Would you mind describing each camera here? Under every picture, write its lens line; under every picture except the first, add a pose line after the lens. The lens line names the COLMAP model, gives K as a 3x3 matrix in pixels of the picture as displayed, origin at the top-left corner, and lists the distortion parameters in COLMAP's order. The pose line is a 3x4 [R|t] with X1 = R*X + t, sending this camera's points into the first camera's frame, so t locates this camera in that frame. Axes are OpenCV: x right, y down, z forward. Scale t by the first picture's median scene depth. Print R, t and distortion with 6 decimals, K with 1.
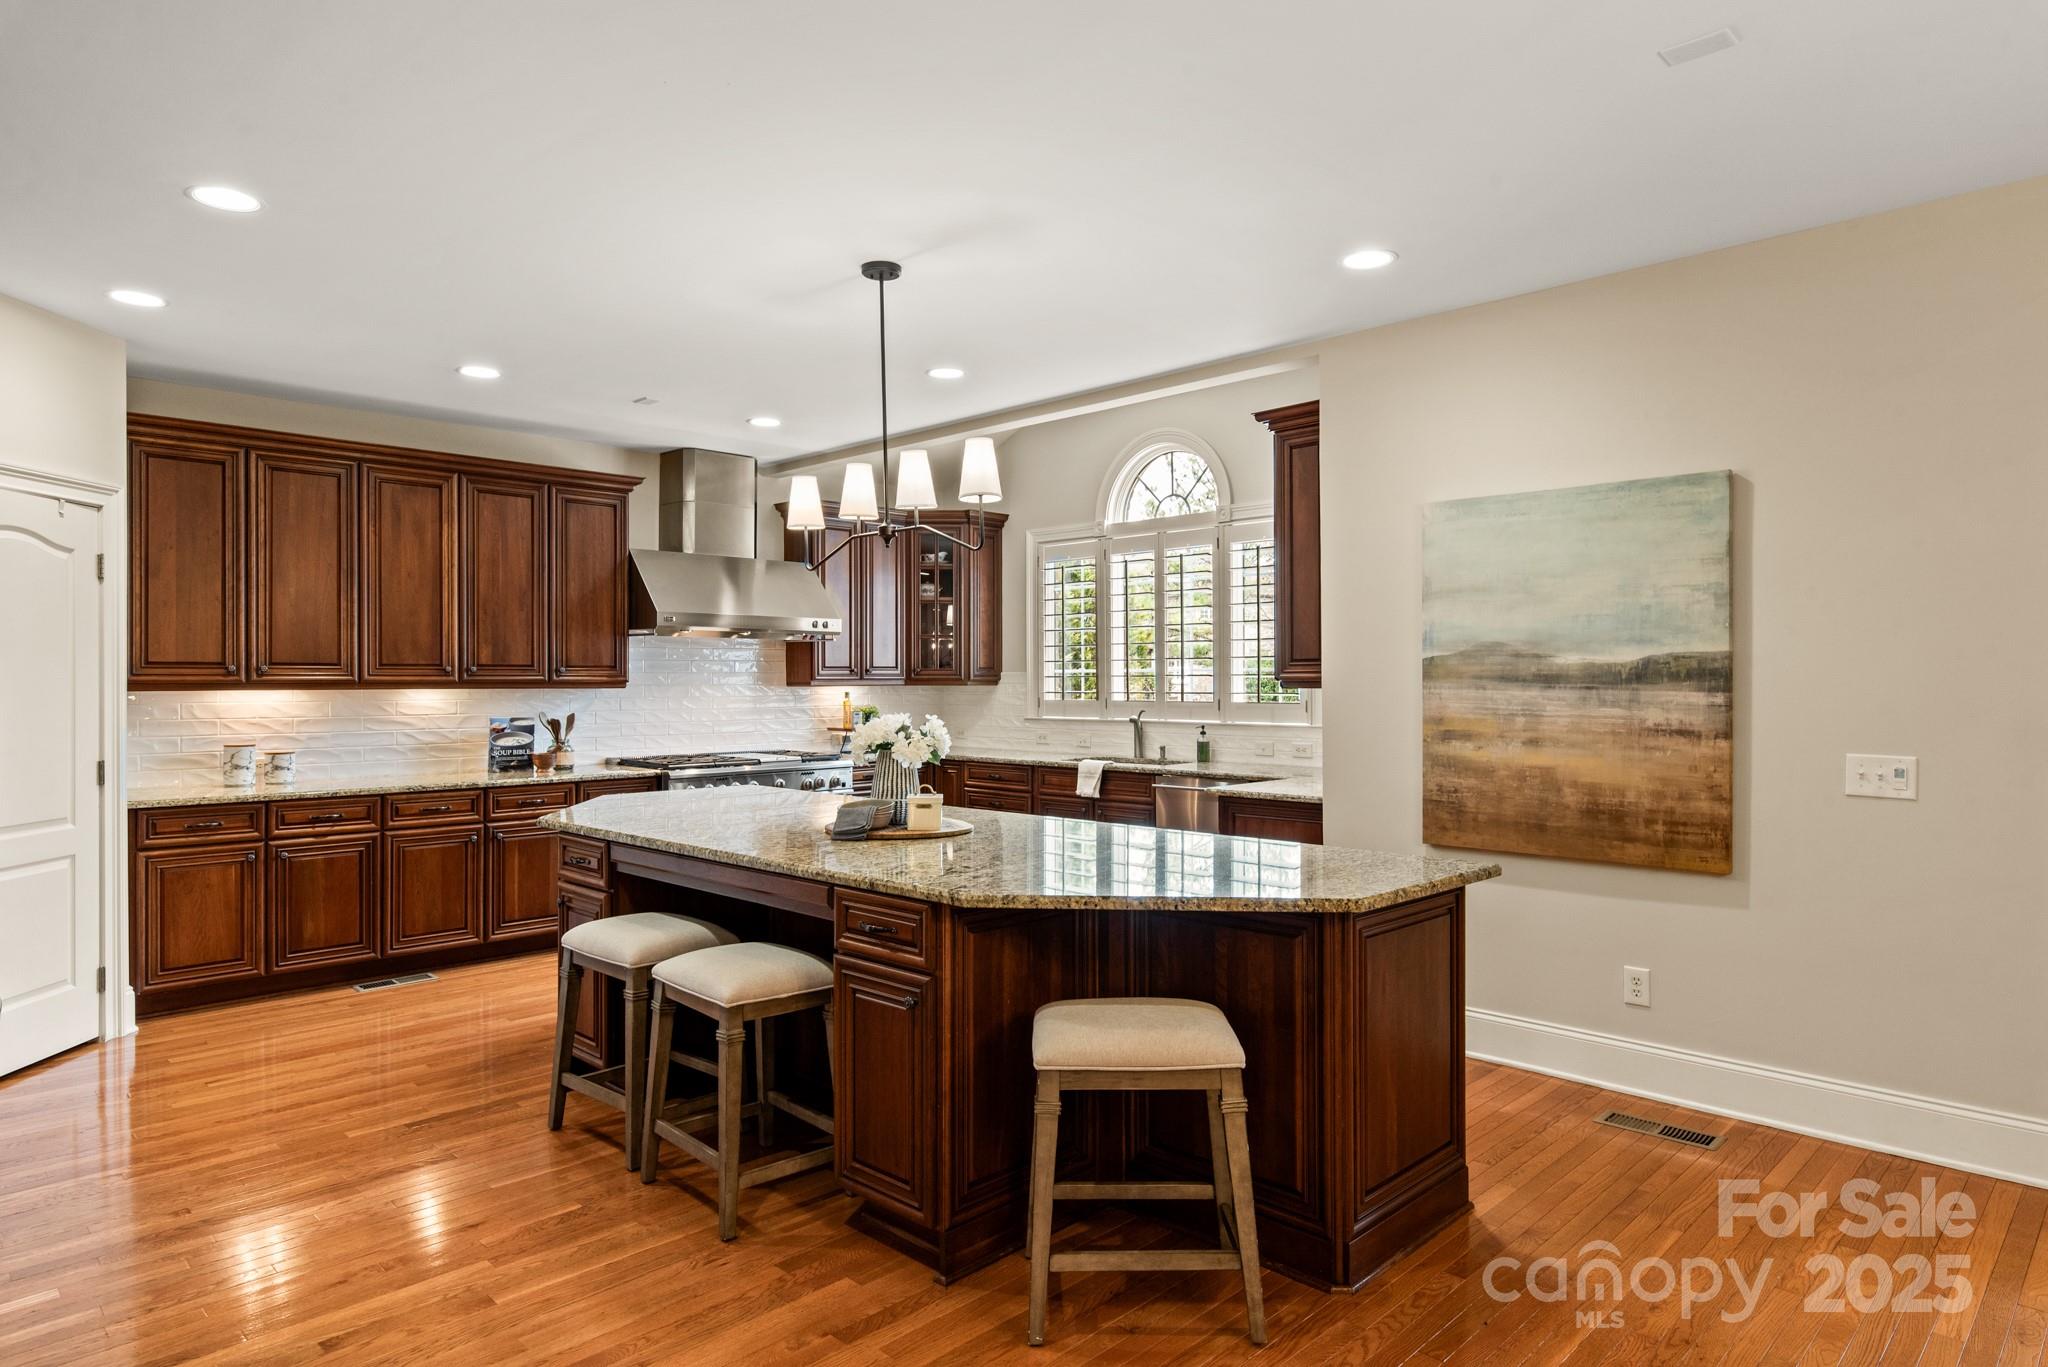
lens RADIAL K [[1187.5, 0, 1020.2], [0, 1187.5, 680.2], [0, 0, 1]] dist [-0.005518, -0.001331]
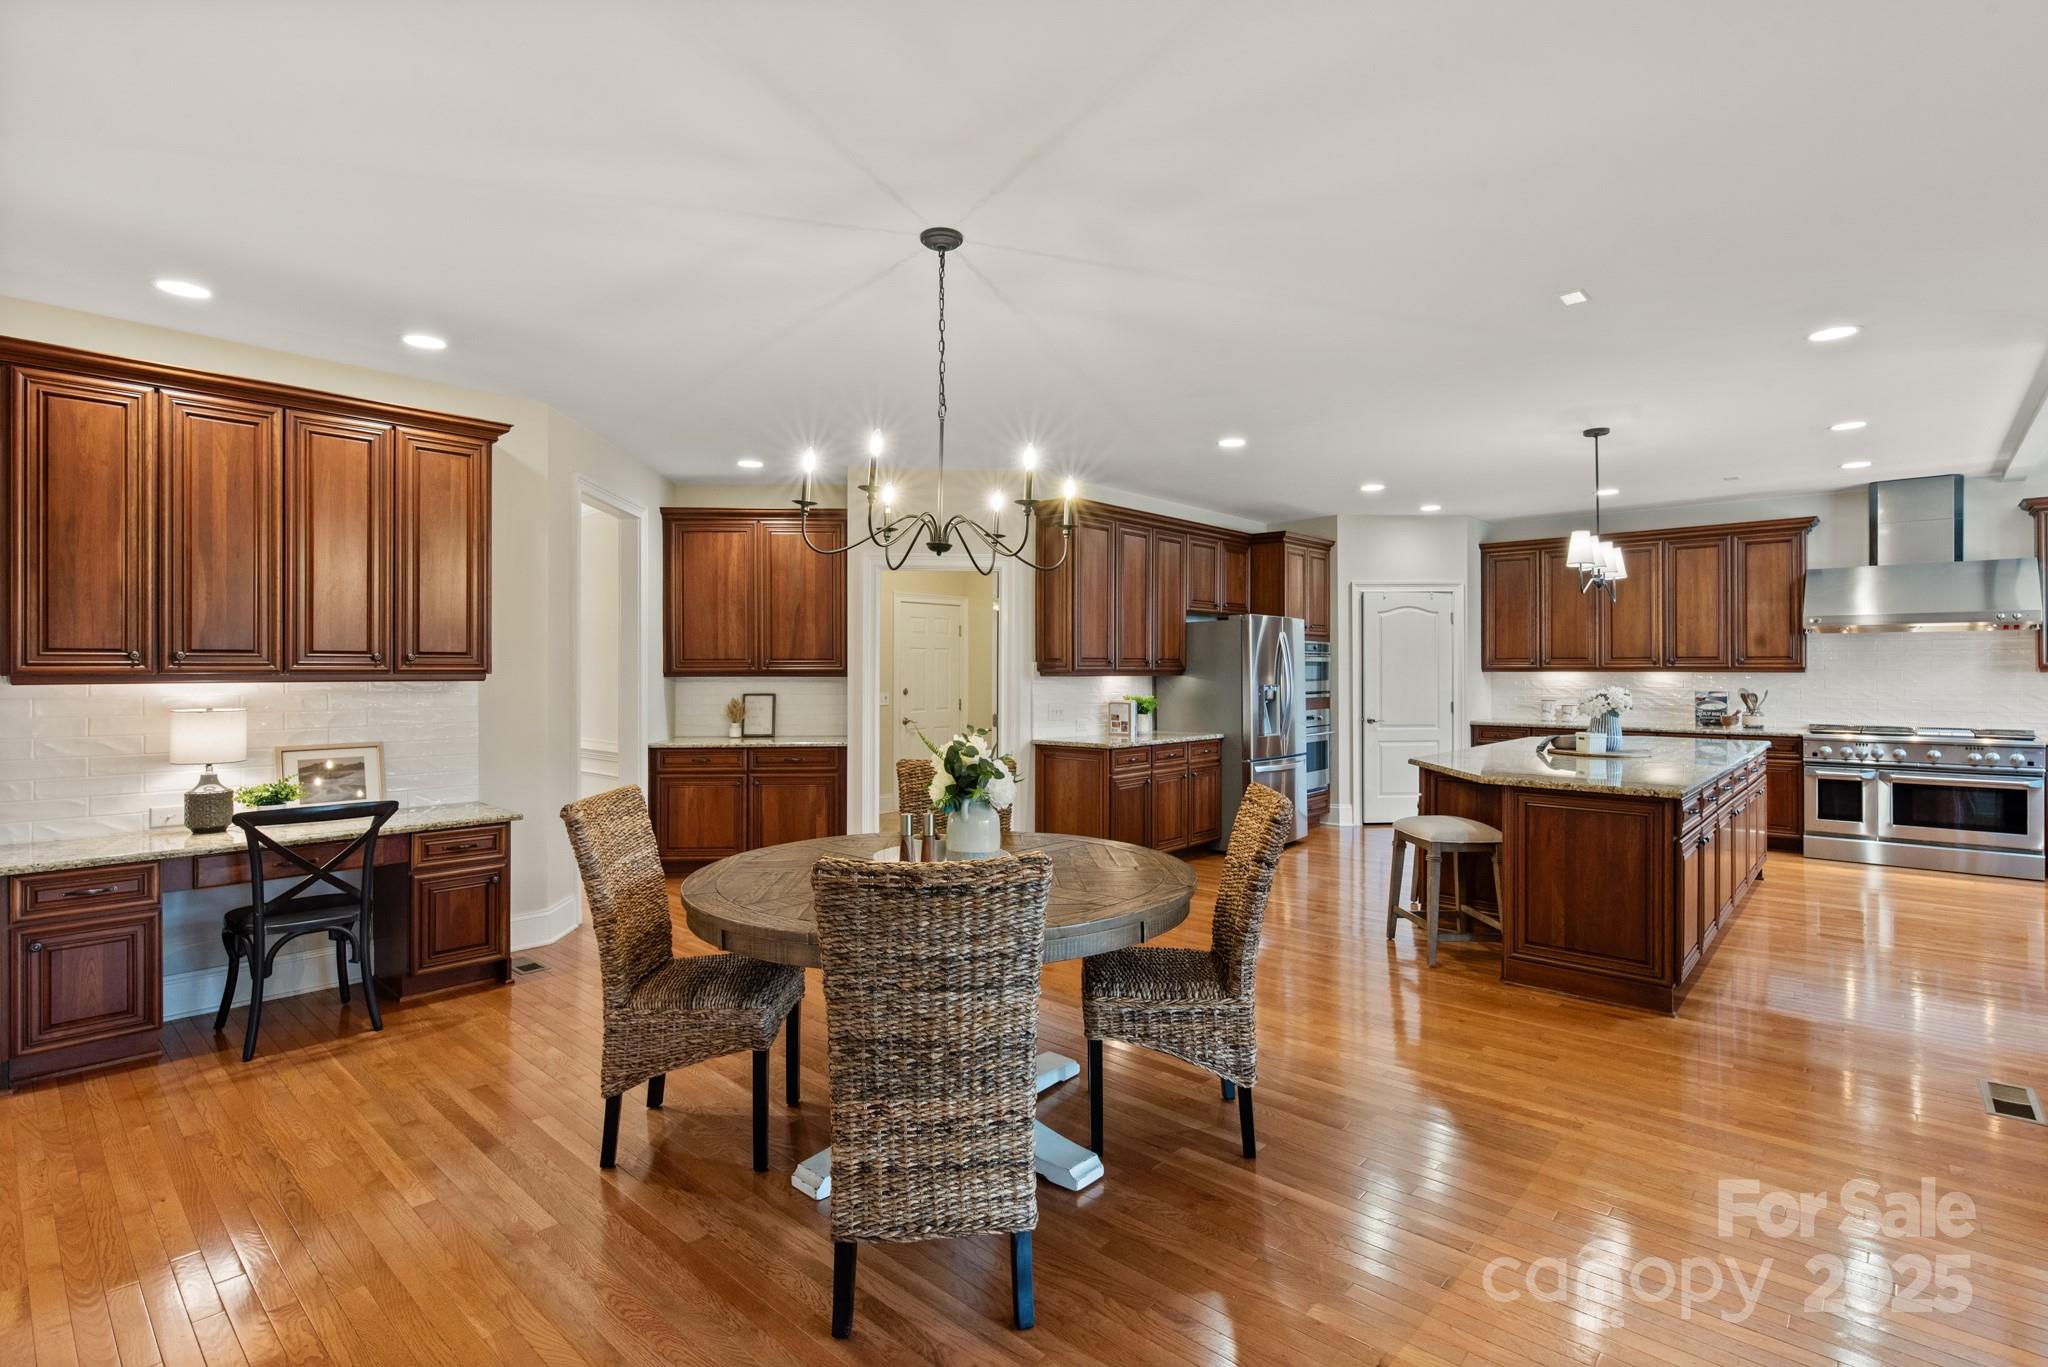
lens RADIAL K [[980.2, 0, 1027.4], [0, 980.2, 670.0], [0, 0, 1]] dist [-0.006919, -0.000885]
pose [[0.056115, 0.004362, -0.998415, 2.075822], [0.000597, 0.999990, 0.004403, -0.005437], [0.998424, -0.000843, 0.056112, 0.118661]]
